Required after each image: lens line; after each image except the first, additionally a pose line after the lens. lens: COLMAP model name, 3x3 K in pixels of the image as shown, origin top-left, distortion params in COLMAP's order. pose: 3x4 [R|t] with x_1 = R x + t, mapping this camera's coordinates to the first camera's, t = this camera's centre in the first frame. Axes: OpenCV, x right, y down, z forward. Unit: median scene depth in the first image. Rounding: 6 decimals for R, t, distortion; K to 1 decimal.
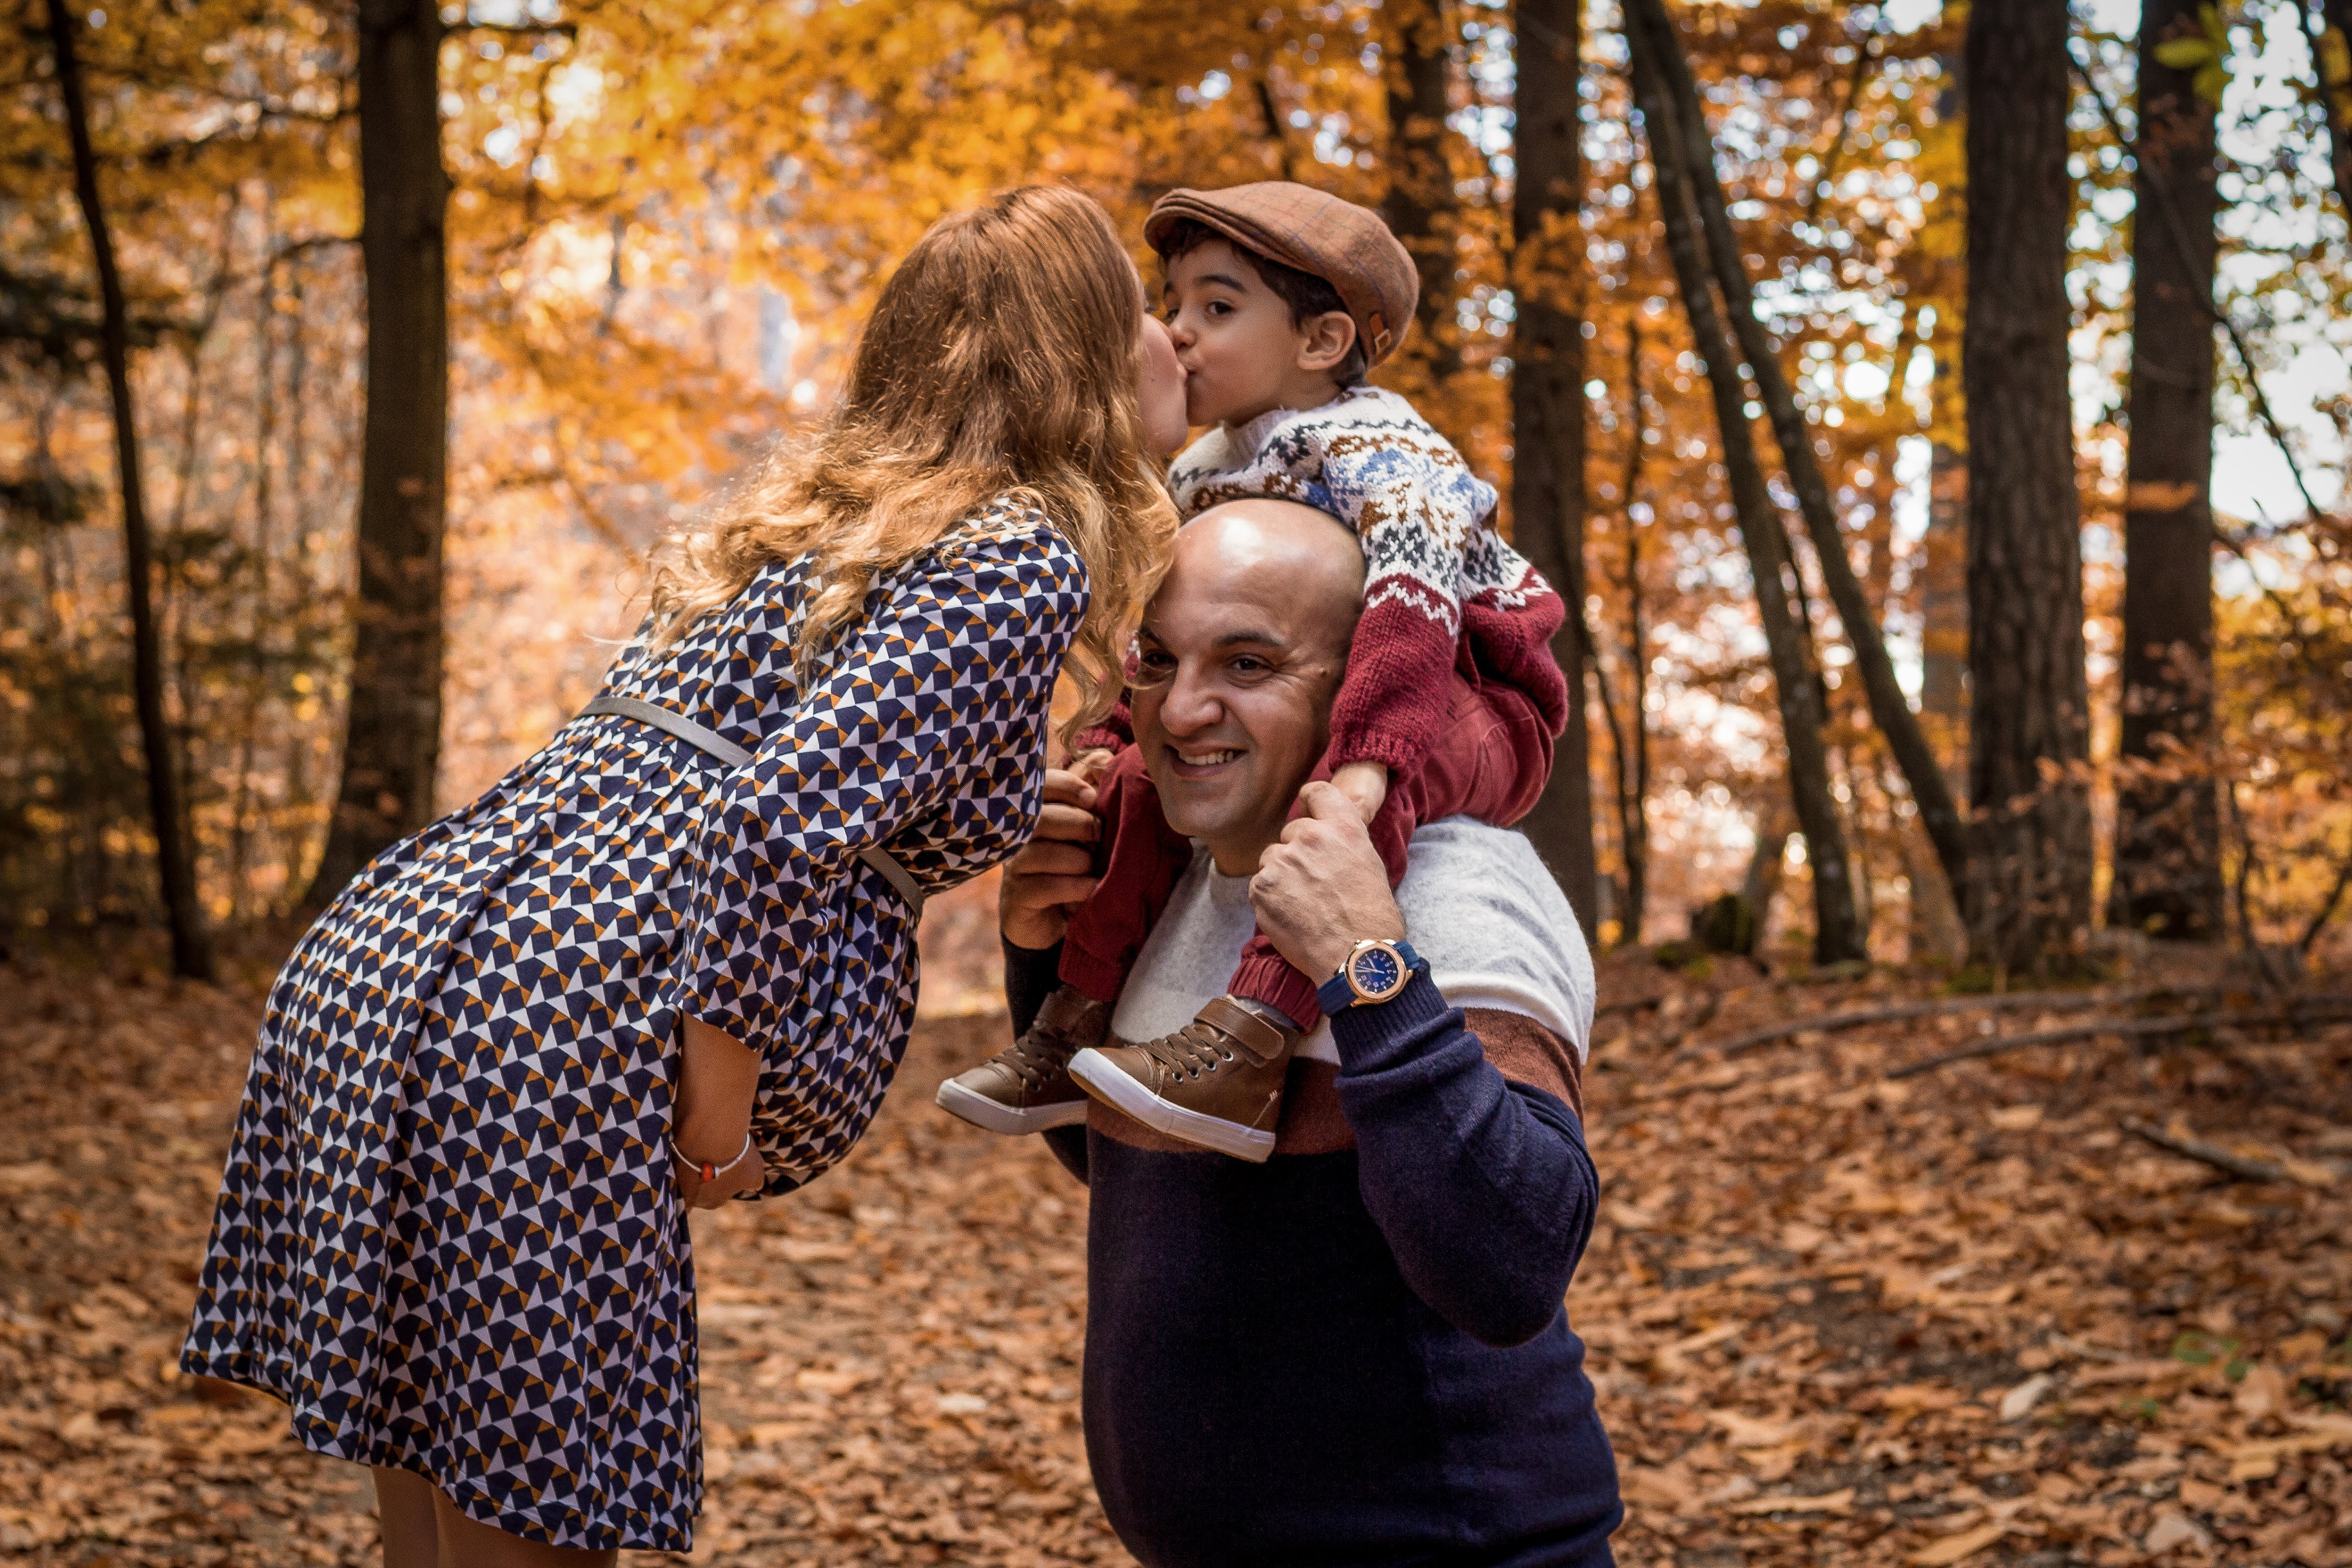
lens RADIAL K [[5477.3, 0, 1175.9], [0, 5477.3, 776.8], [0, 0, 1]] dist [-0.223770, 0.000000]
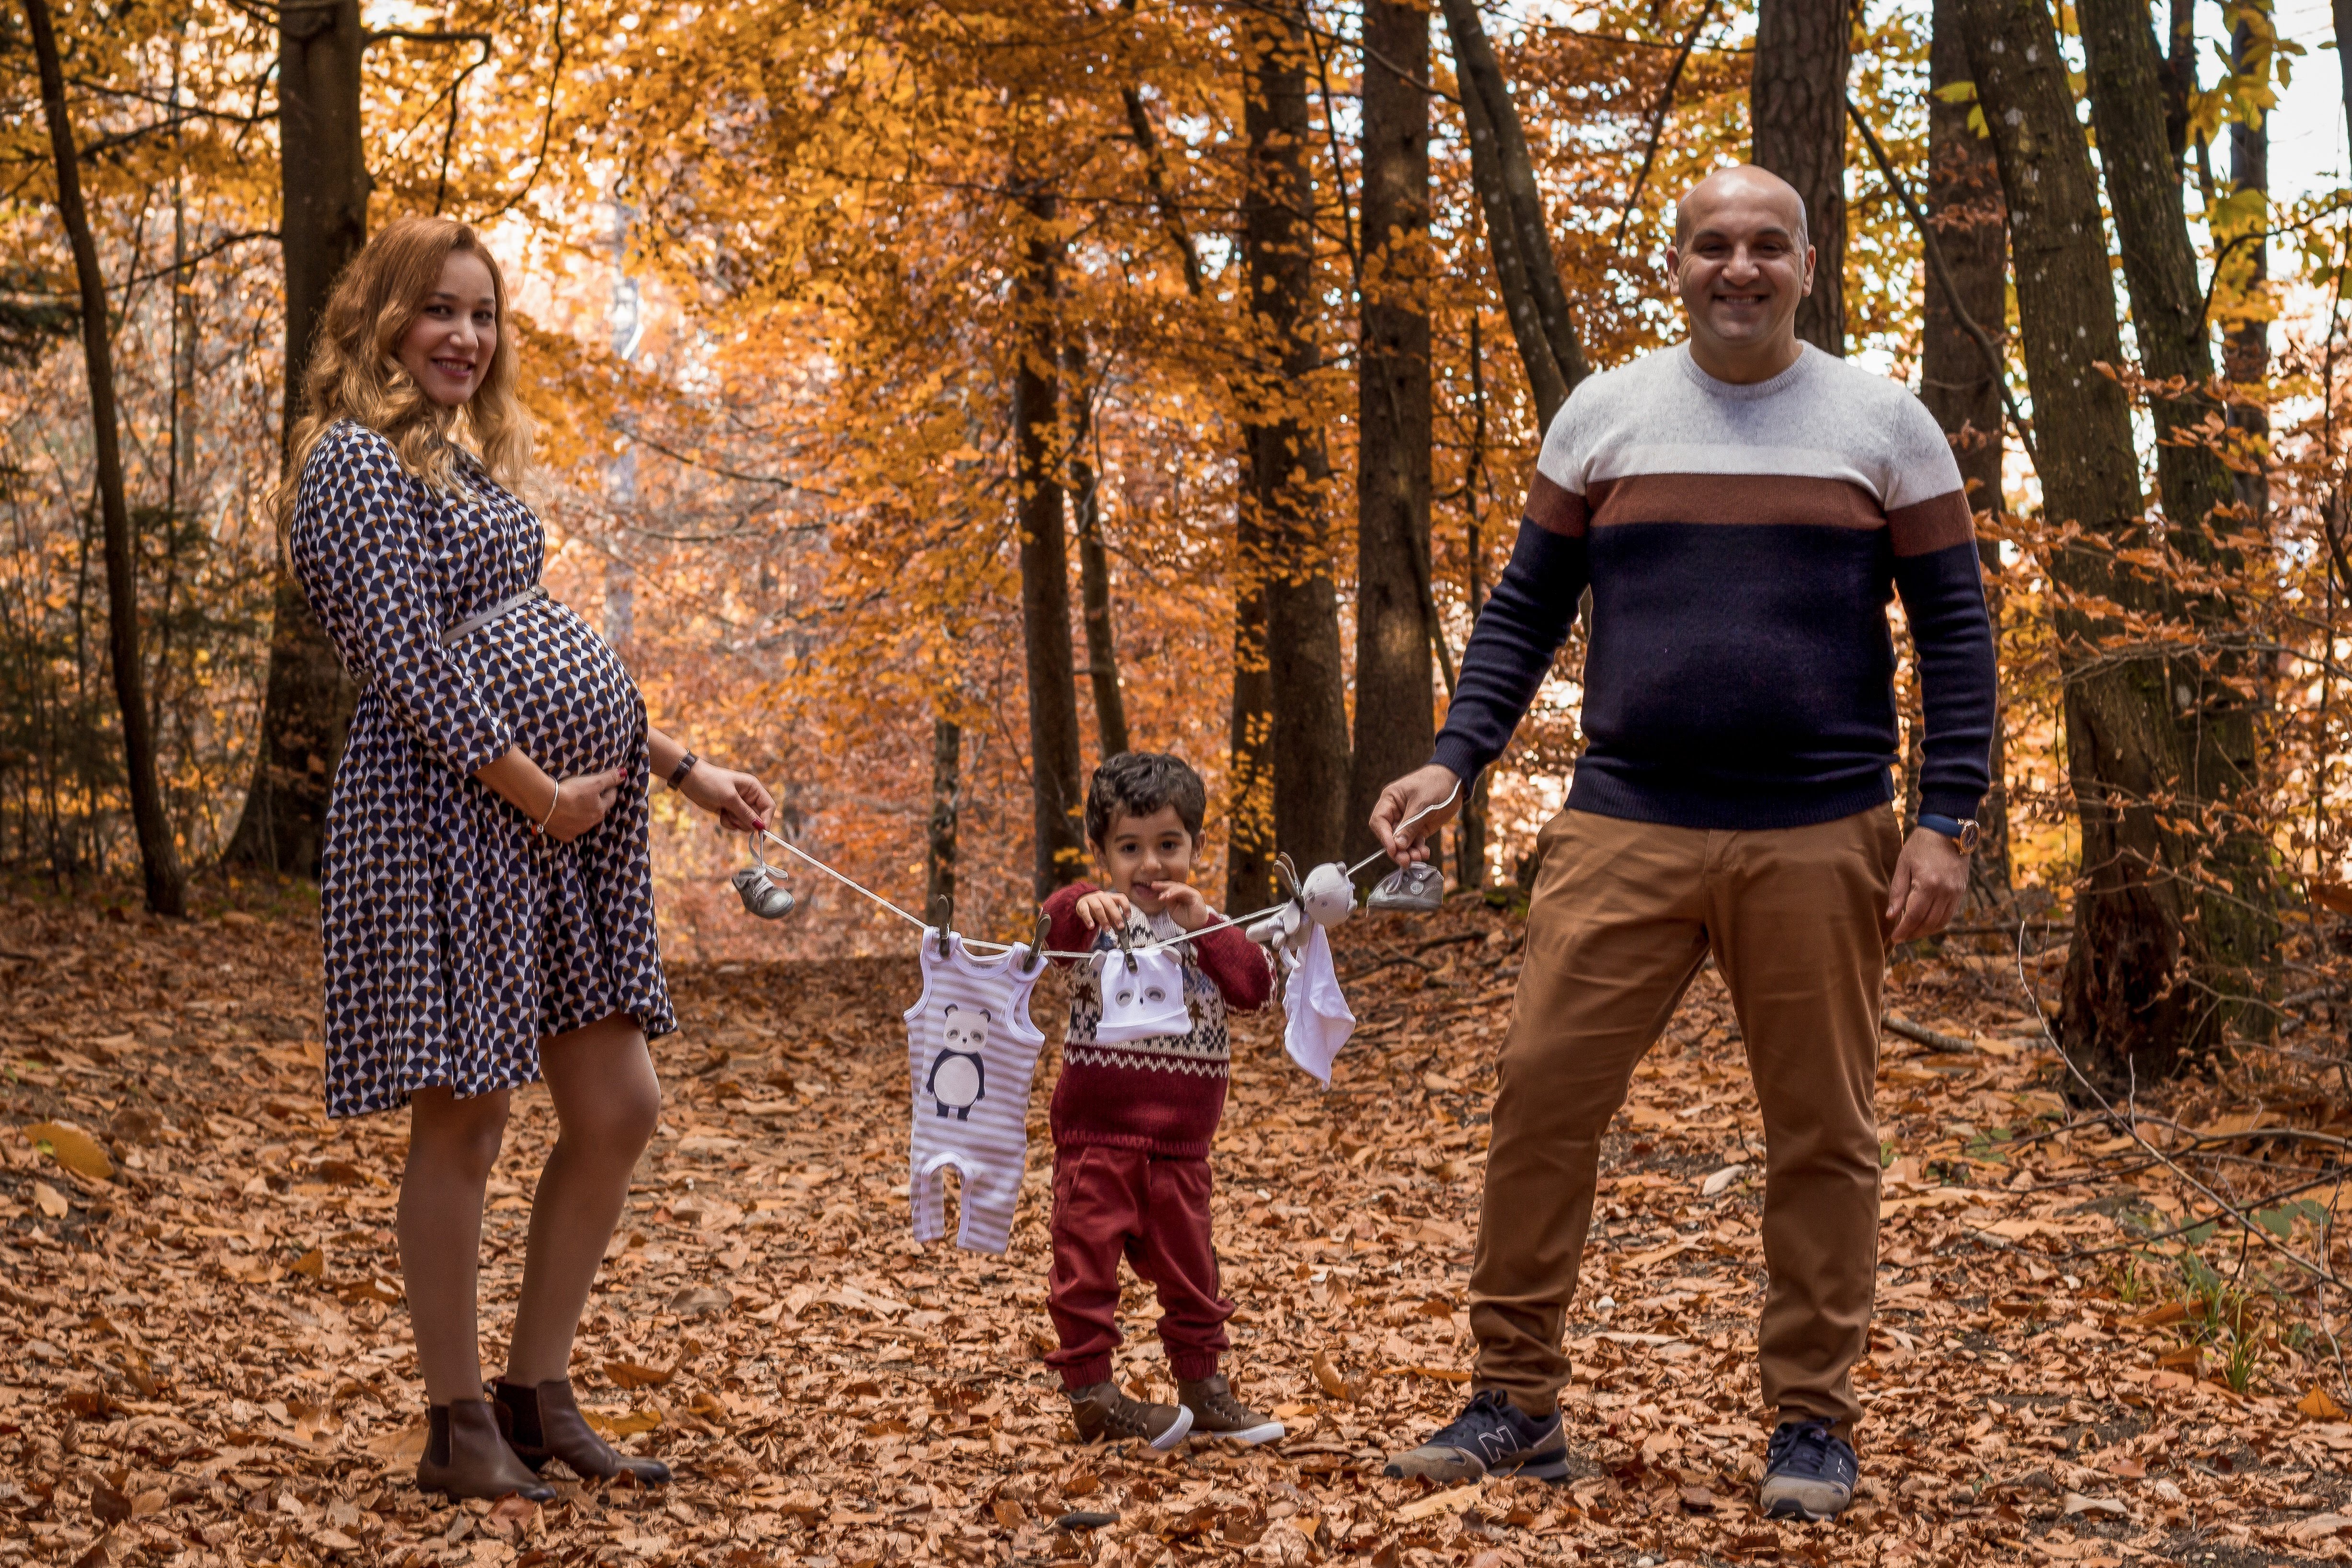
lens RADIAL K [[5476.8, 0, 1176.0], [0, 5476.8, 789.0], [0, 0, 1]] dist [-0.223770, 0.000000]
pose [[0.999666, 0.003978, 0.025553, -0.006783], [-0.004127, 0.999975, 0.005767, 0.008601], [-0.025530, -0.005871, 0.999657, -0.215669]]
